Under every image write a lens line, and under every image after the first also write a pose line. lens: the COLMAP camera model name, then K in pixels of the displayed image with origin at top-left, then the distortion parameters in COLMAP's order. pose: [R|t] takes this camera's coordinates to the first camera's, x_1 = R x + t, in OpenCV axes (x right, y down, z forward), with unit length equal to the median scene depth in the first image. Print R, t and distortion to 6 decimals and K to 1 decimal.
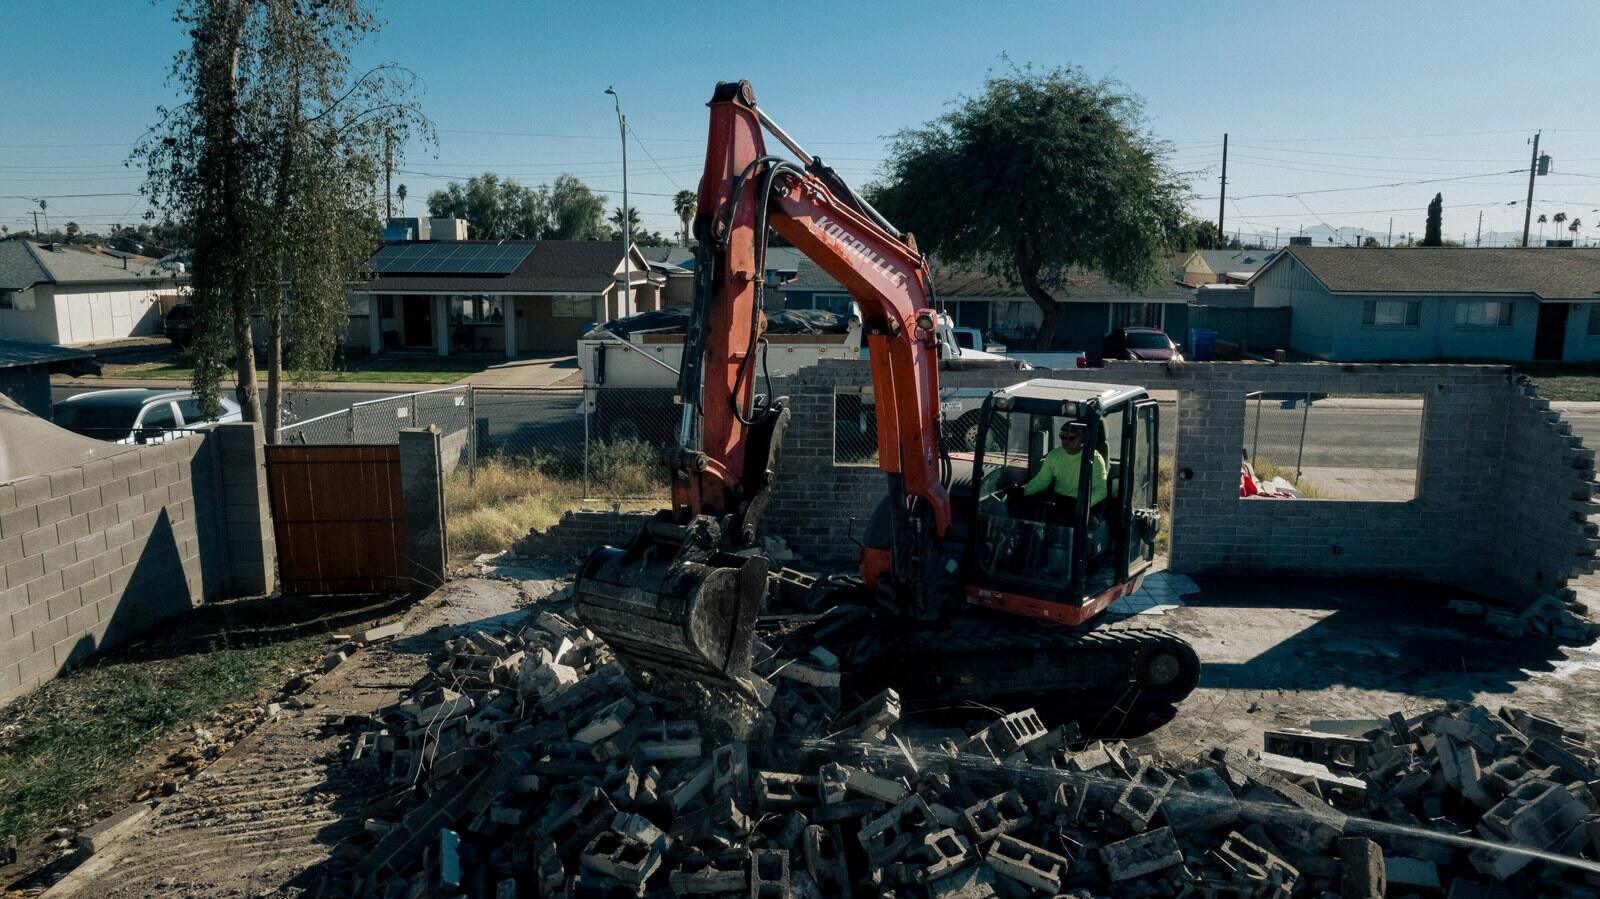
lens RADIAL K [[1132.0, 0, 800.0], [0, 1132.0, 449.5], [0, 0, 1]] dist [-0.036653, 0.039660]
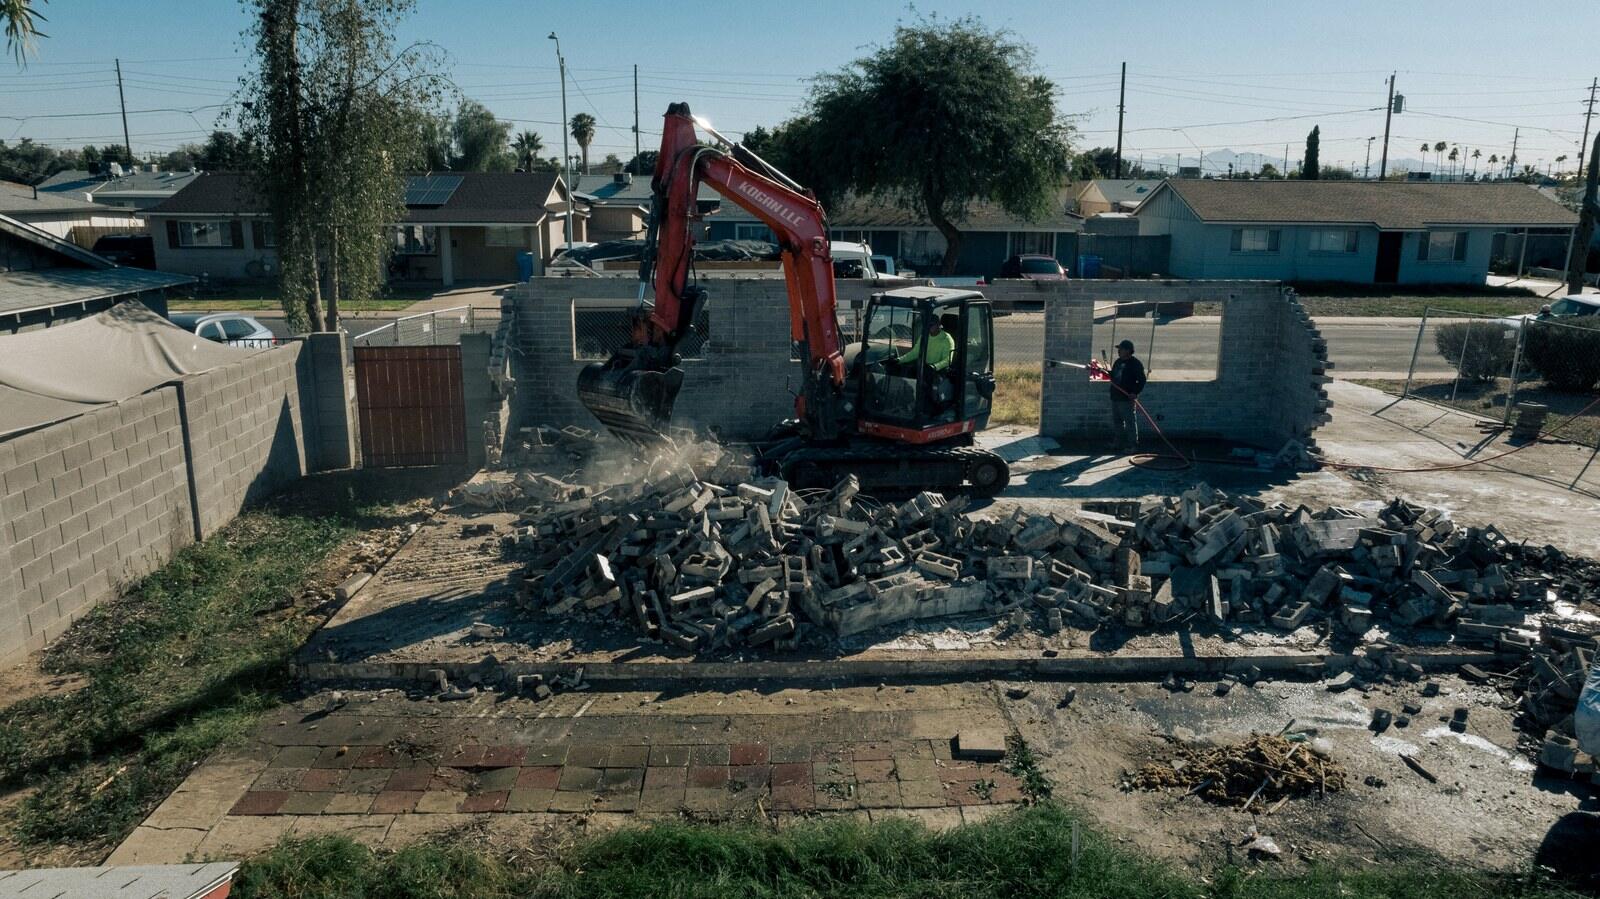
lens RADIAL K [[1150.1, 0, 824.1], [0, 1150.1, 460.3], [0, 0, 1]] dist [-0.005674, -0.048588]
pose [[0.994540, -0.022270, 0.101955, -0.029771], [0.015271, 0.997505, 0.068920, 0.016087], [-0.103235, -0.066987, 0.992399, -0.143209]]
